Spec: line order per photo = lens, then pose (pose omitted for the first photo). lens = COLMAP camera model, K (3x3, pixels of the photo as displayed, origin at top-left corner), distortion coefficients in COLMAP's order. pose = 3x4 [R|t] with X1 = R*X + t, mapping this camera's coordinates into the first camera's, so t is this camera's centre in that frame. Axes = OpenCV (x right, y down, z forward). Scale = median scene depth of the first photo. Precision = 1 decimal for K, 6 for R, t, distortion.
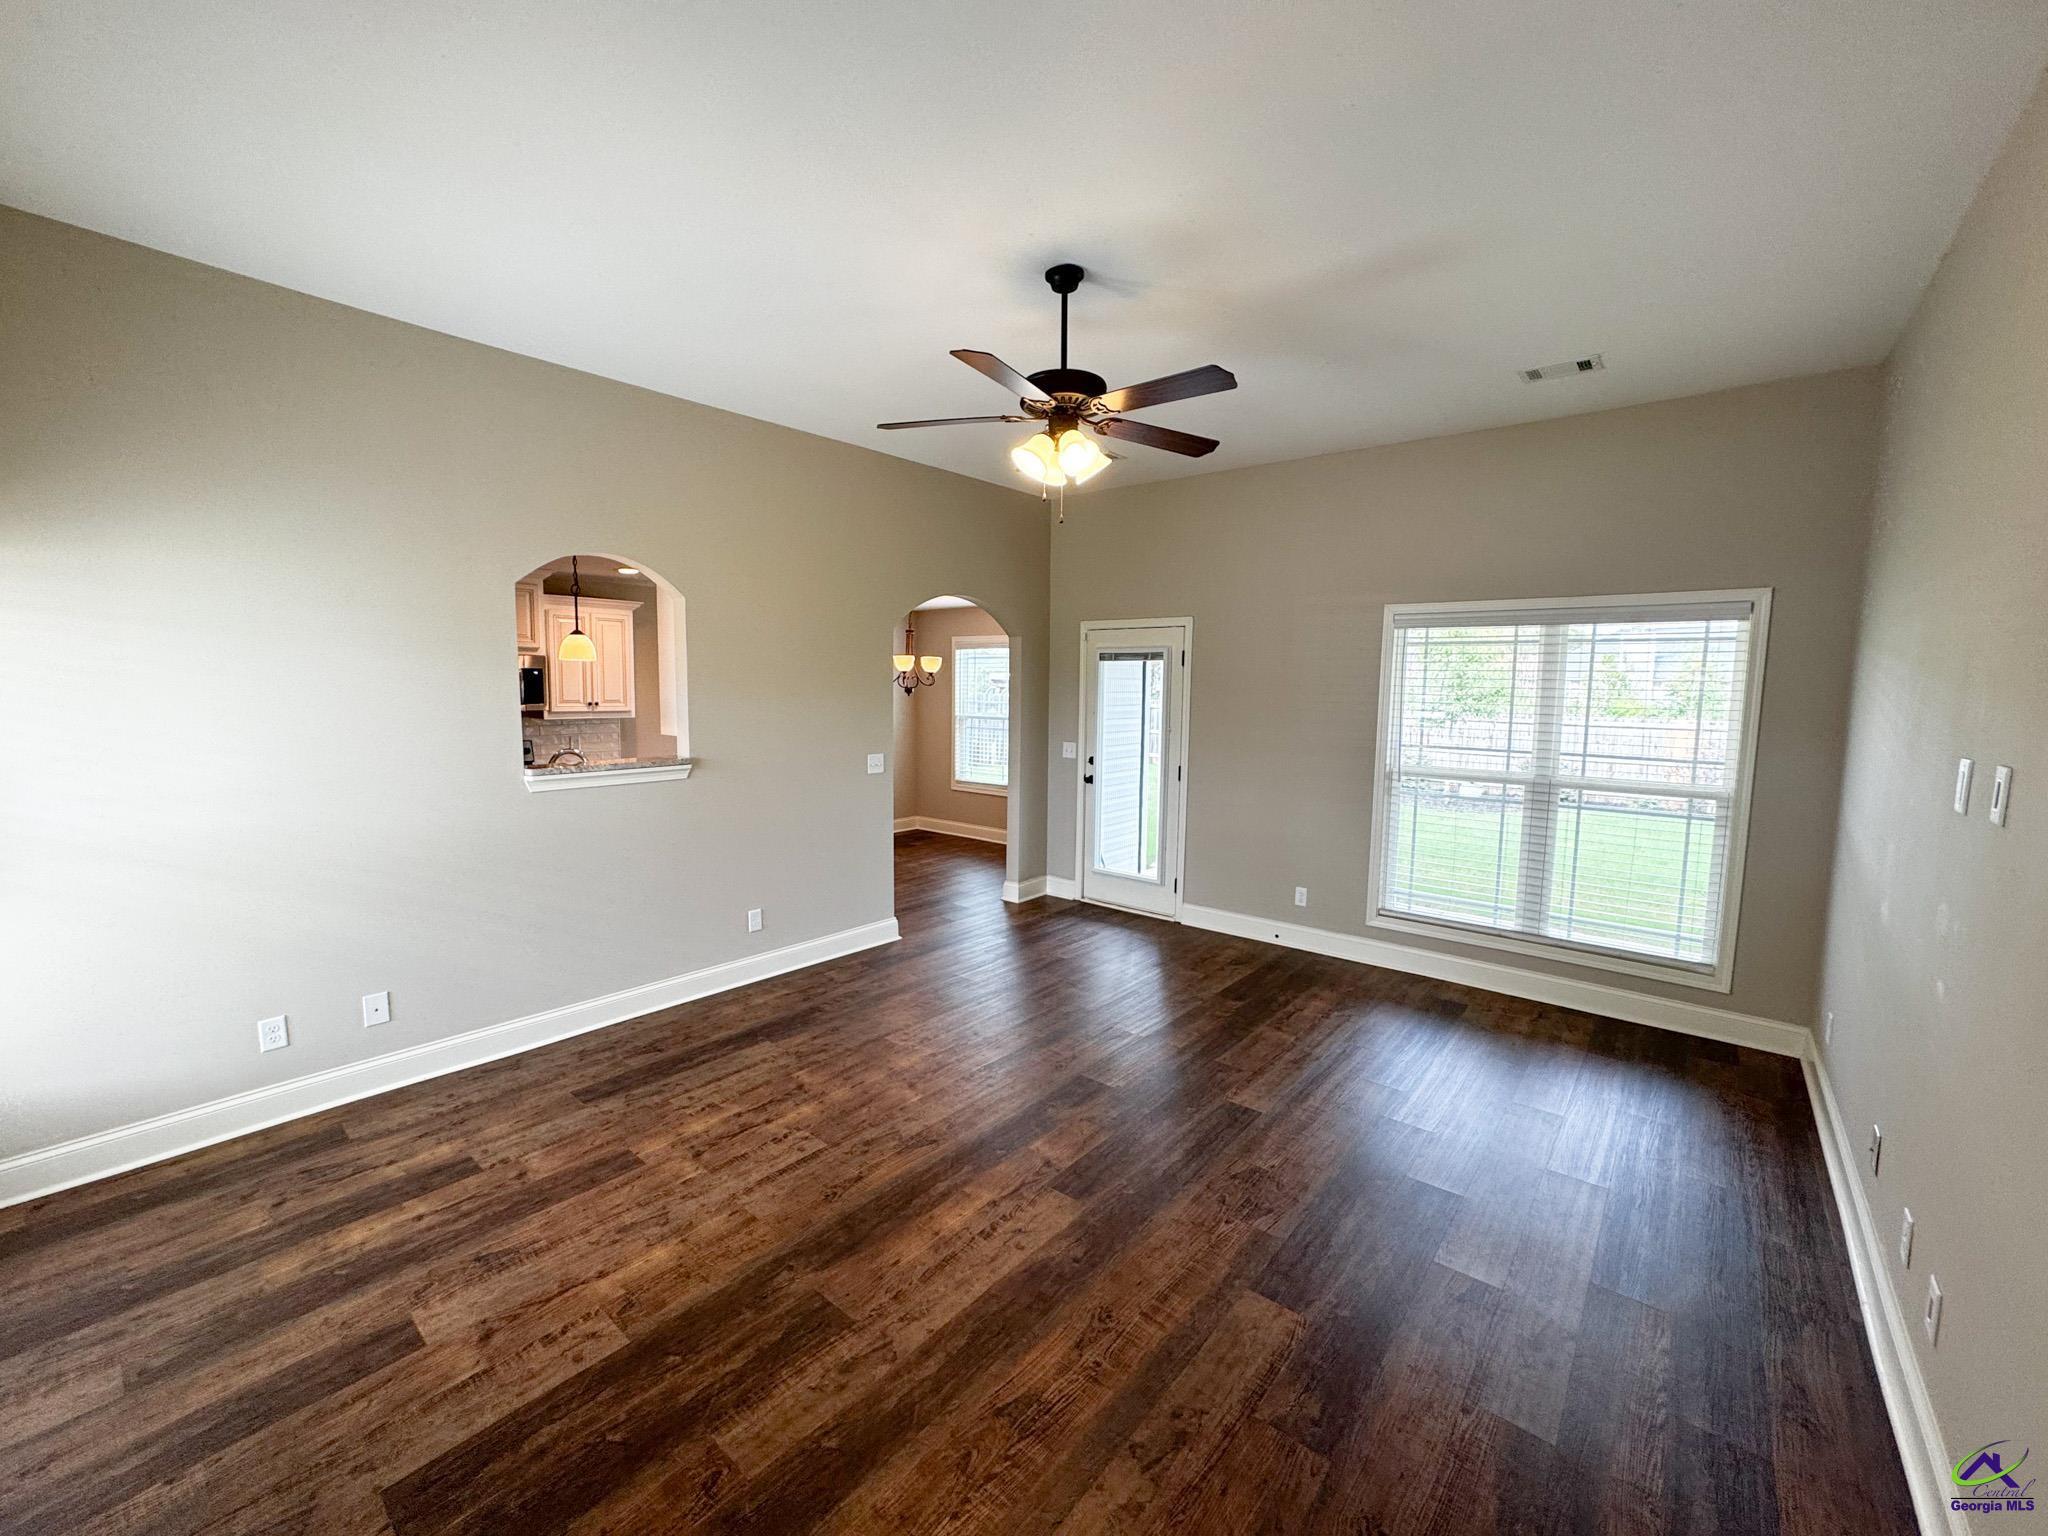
lens RADIAL K [[833.4, 0, 1022.9], [0, 833.4, 743.9], [0, 0, 1]] dist [-0.056526, 0.026124]
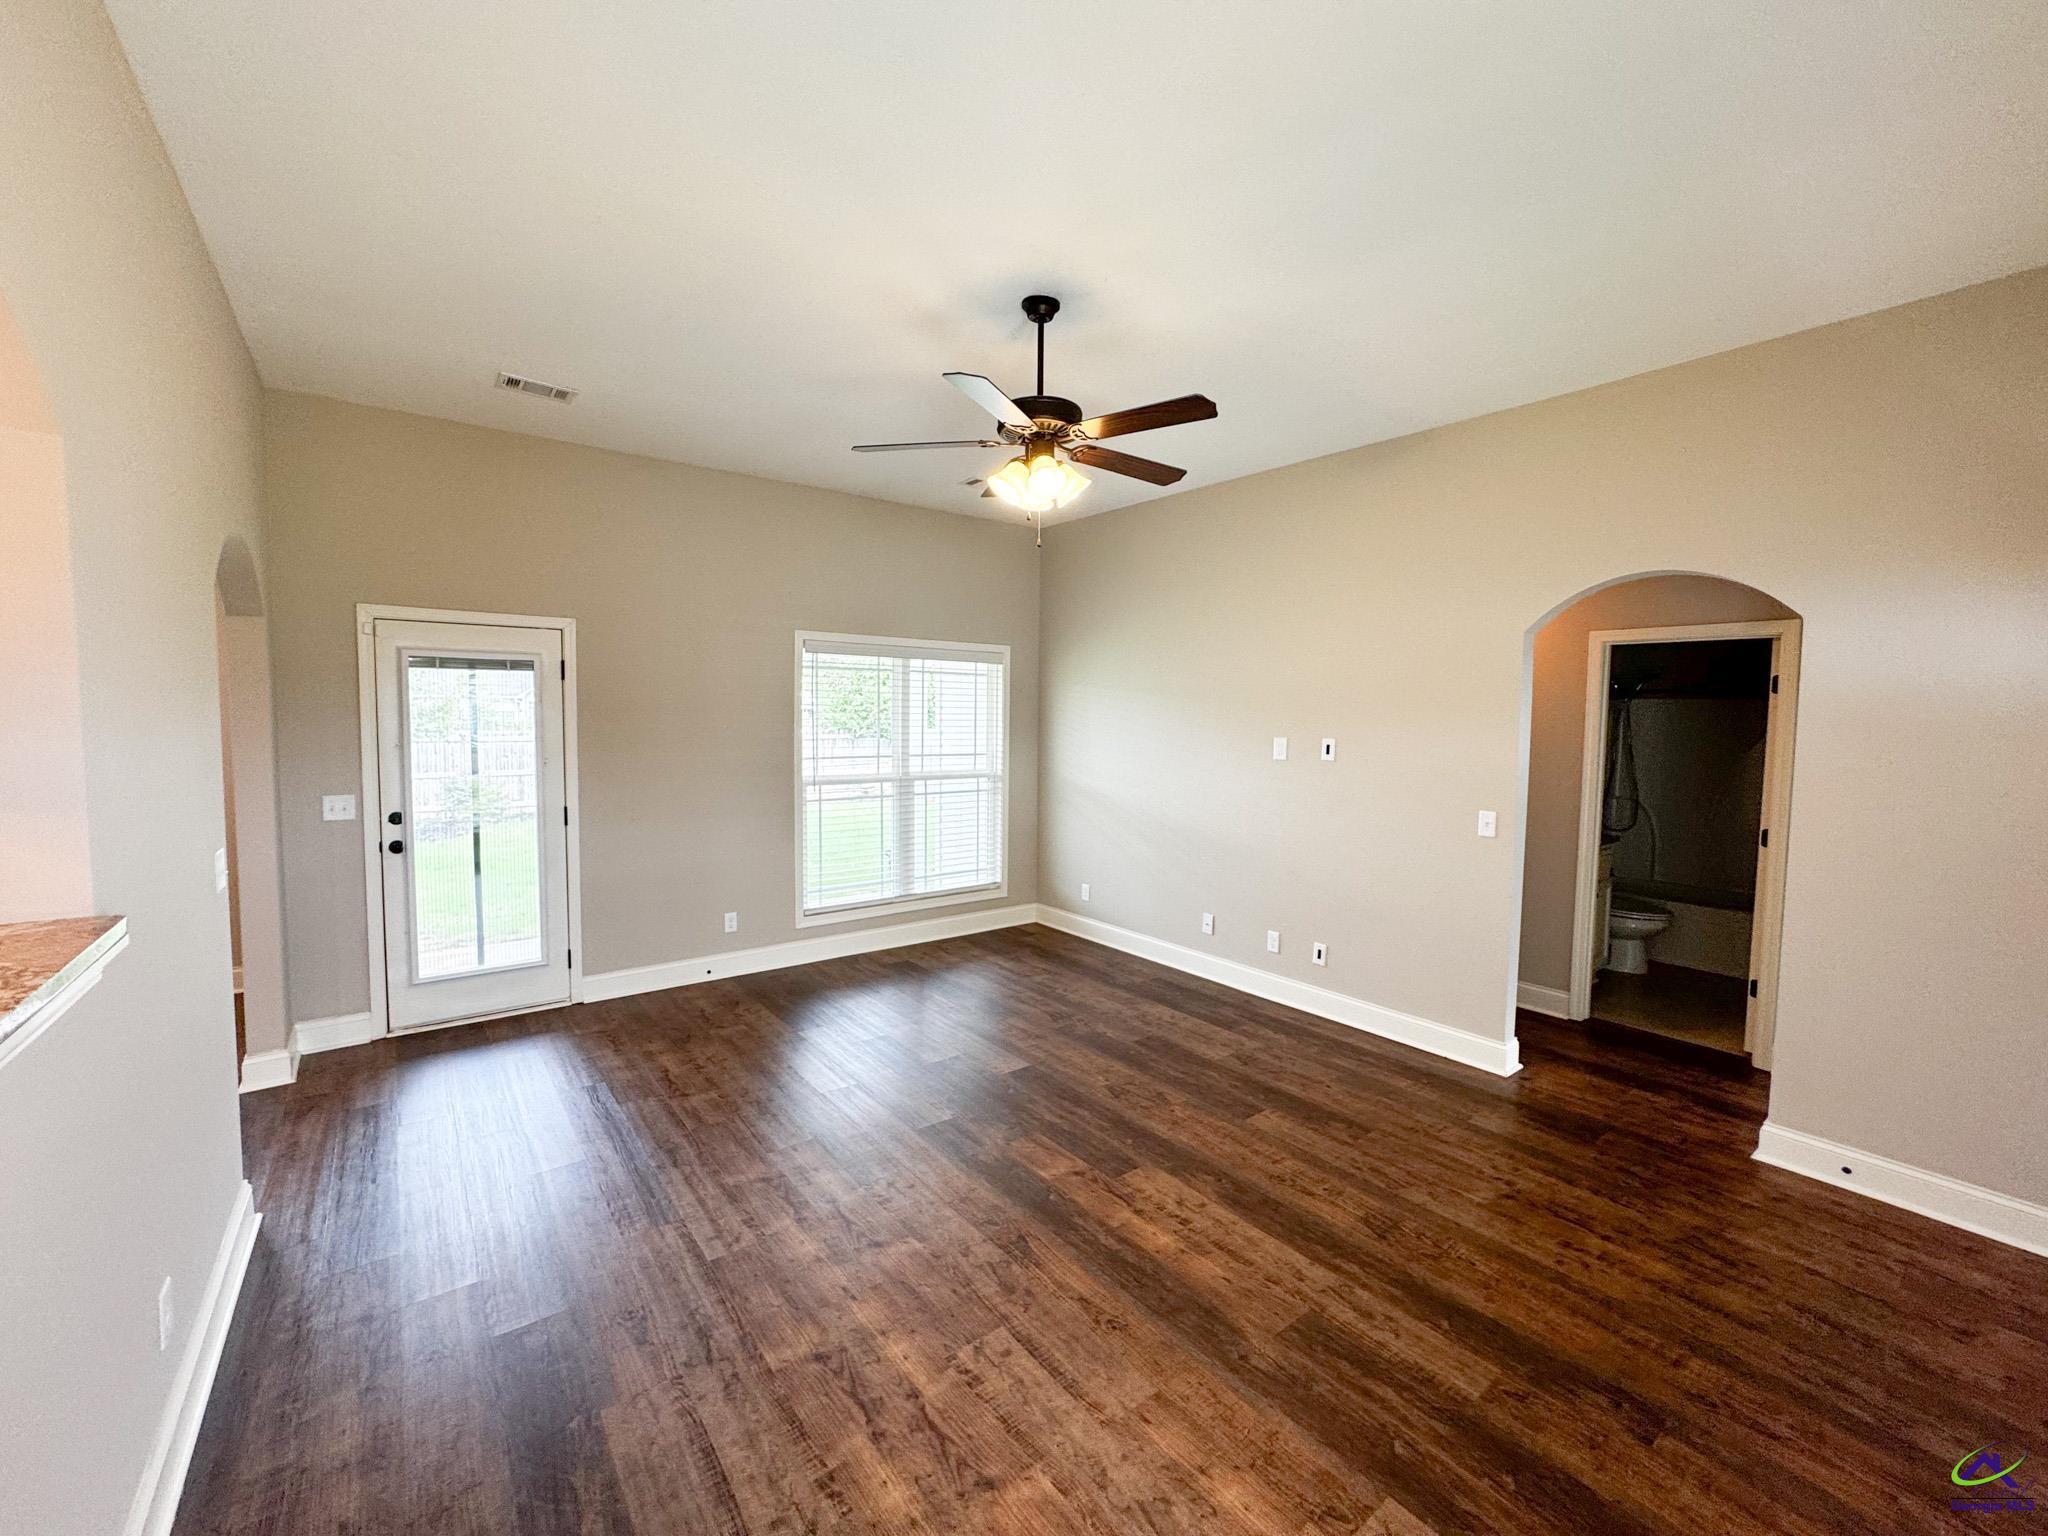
lens RADIAL K [[828.1, 0, 1024.0], [0, 828.1, 761.6], [0, 0, 1]] dist [-0.039077, 0.018700]
pose [[0.207207, -0.067895, 0.975938, -0.694602], [0.061620, 0.996514, 0.056244, -0.048038], [-0.976355, 0.048484, 0.210668, 0.602274]]
